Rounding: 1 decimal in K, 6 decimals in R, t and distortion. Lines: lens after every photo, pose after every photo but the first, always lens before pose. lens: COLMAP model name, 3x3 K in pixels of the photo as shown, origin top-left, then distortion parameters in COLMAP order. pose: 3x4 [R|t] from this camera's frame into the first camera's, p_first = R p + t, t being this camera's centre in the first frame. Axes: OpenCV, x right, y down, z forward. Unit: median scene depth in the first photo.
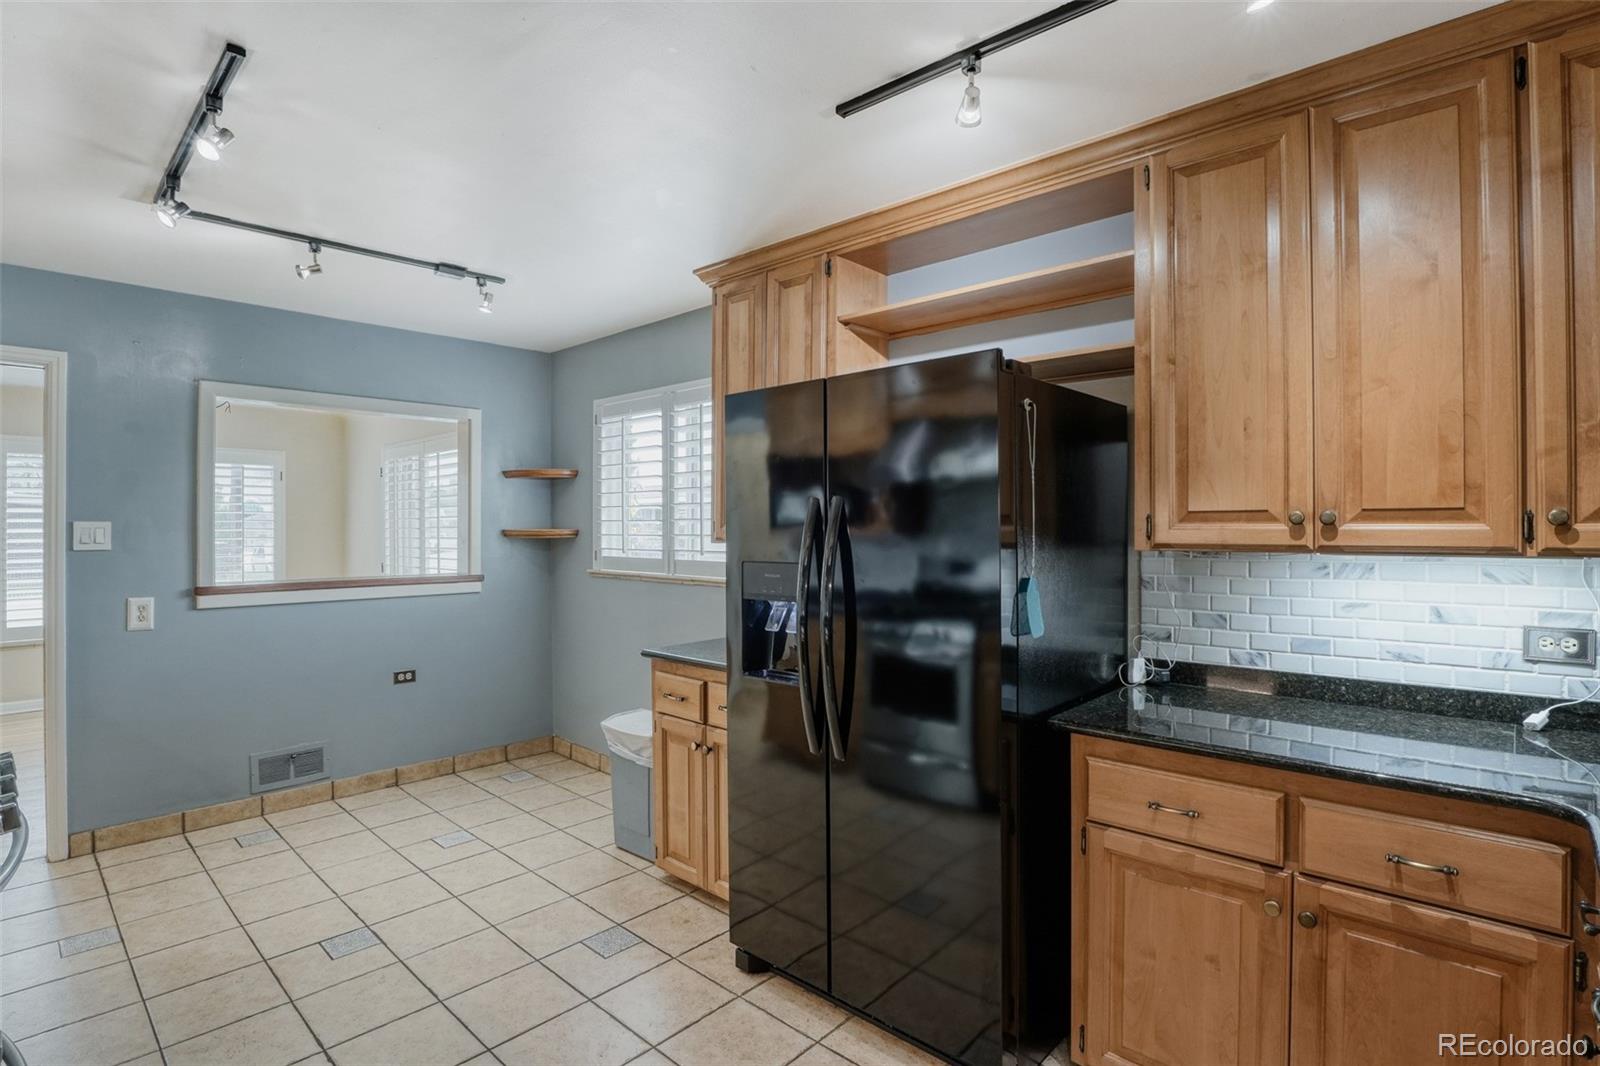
lens RADIAL K [[775.8, 0, 801.6], [0, 775.8, 516.6], [0, 0, 1]] dist [-0.055410, 0.011216]
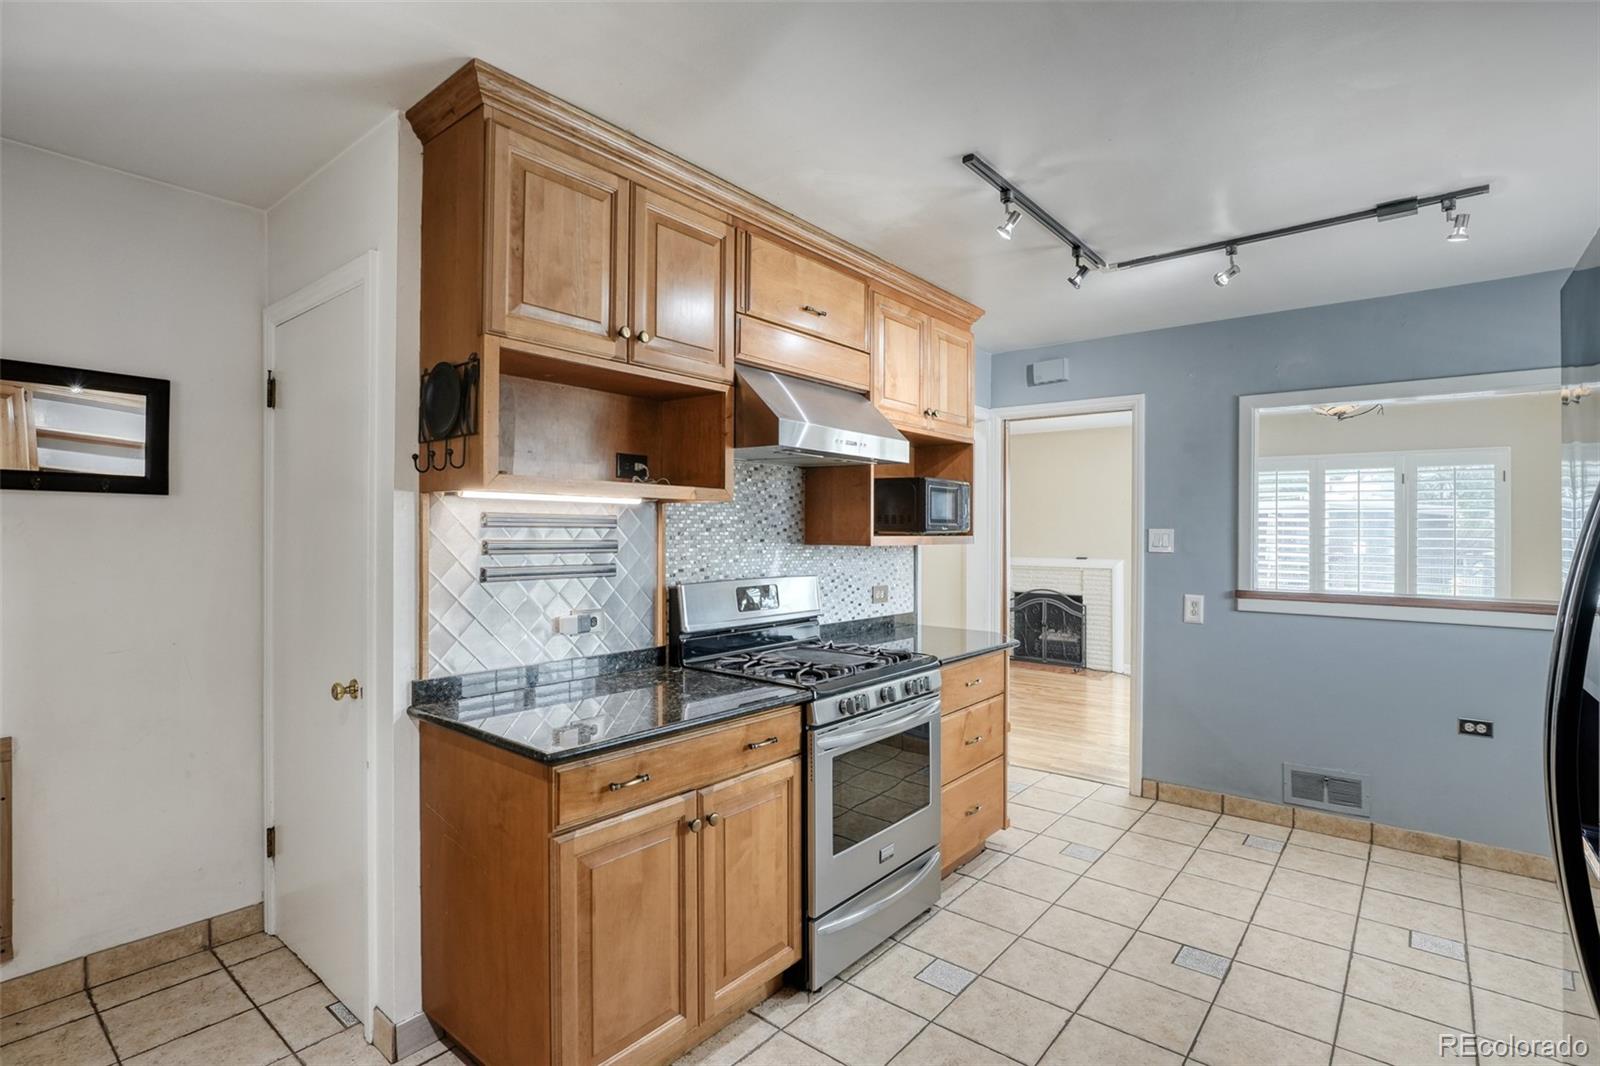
lens RADIAL K [[788.2, 0, 796.9], [0, 788.2, 530.1], [0, 0, 1]] dist [-0.004454, 0.000023]
pose [[0.062016, 0.002409, -0.998072, 0.274876], [0.005345, 0.999982, 0.002746, 0.001797], [0.998061, -0.005505, 0.062002, 0.298084]]
